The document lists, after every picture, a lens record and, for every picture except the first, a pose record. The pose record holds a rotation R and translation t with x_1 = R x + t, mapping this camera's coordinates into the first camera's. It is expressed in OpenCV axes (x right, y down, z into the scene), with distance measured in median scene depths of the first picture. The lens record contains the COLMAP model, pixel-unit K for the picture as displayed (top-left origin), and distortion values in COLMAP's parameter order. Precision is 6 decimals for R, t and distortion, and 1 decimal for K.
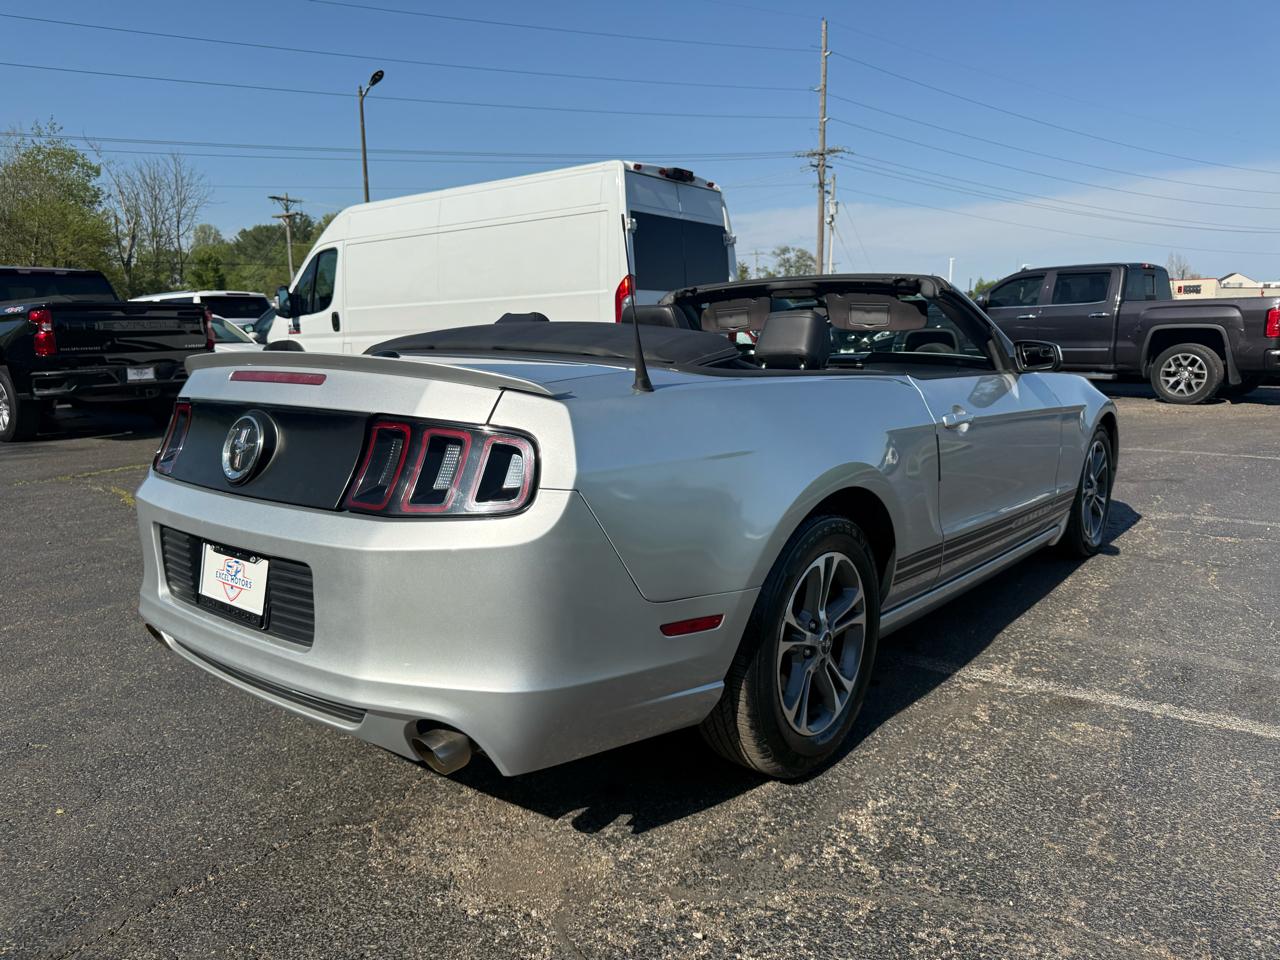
lens RADIAL K [[901.7, 0, 642.4], [0, 901.7, 481.1], [0, 0, 1]] dist [0.018880, -0.021890]
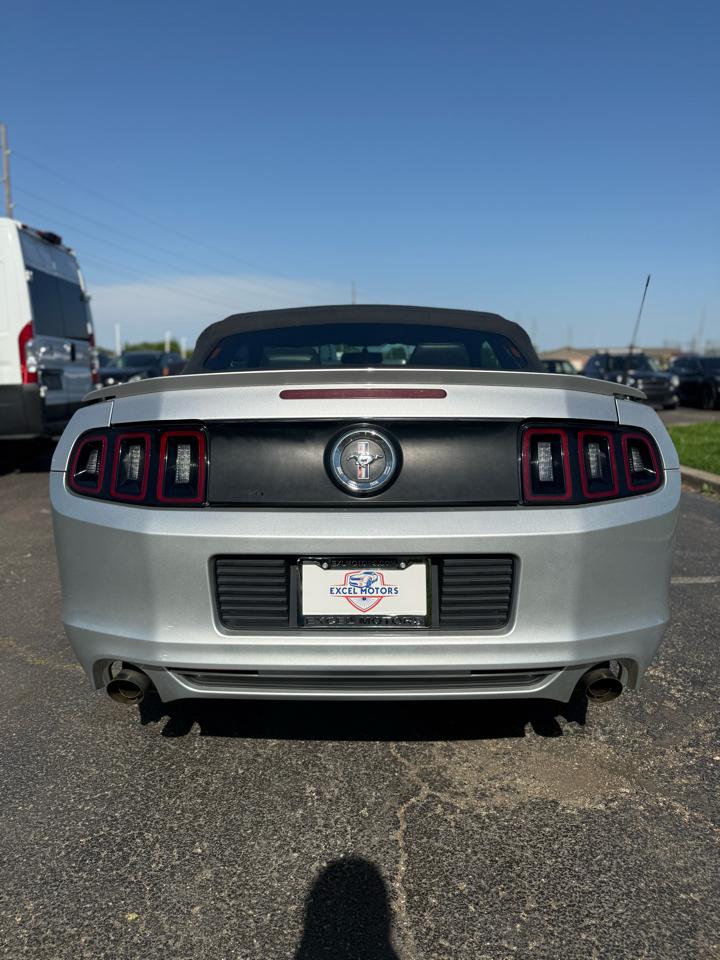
lens RADIAL K [[676.3, 0, 360.6], [0, 676.3, 480.4], [0, 0, 1]] dist [0.018880, -0.021890]
pose [[0.789304, -0.086870, 0.607827, -0.836127], [0.097676, 0.995099, 0.015381, -0.025407], [-0.606184, 0.047230, 0.793921, 0.356818]]
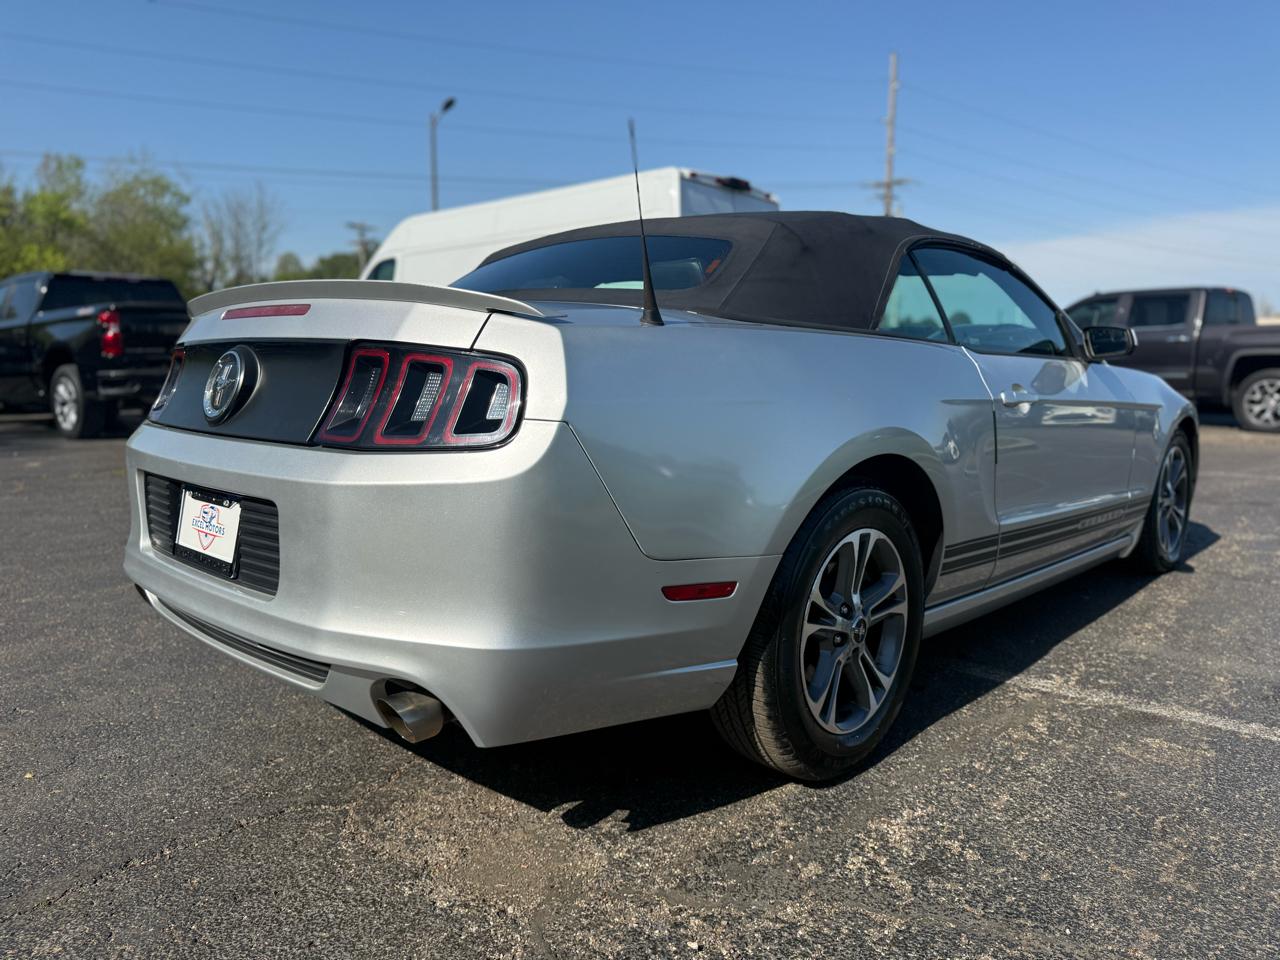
lens RADIAL K [[901.7, 0, 637.3], [0, 901.7, 474.9], [0, 0, 1]] dist [0.018880, -0.021890]
pose [[0.997217, 0.027296, -0.069374, 0.045124], [-0.029895, 0.998879, -0.036710, 0.070318], [0.068295, 0.038682, 0.996915, 0.096003]]
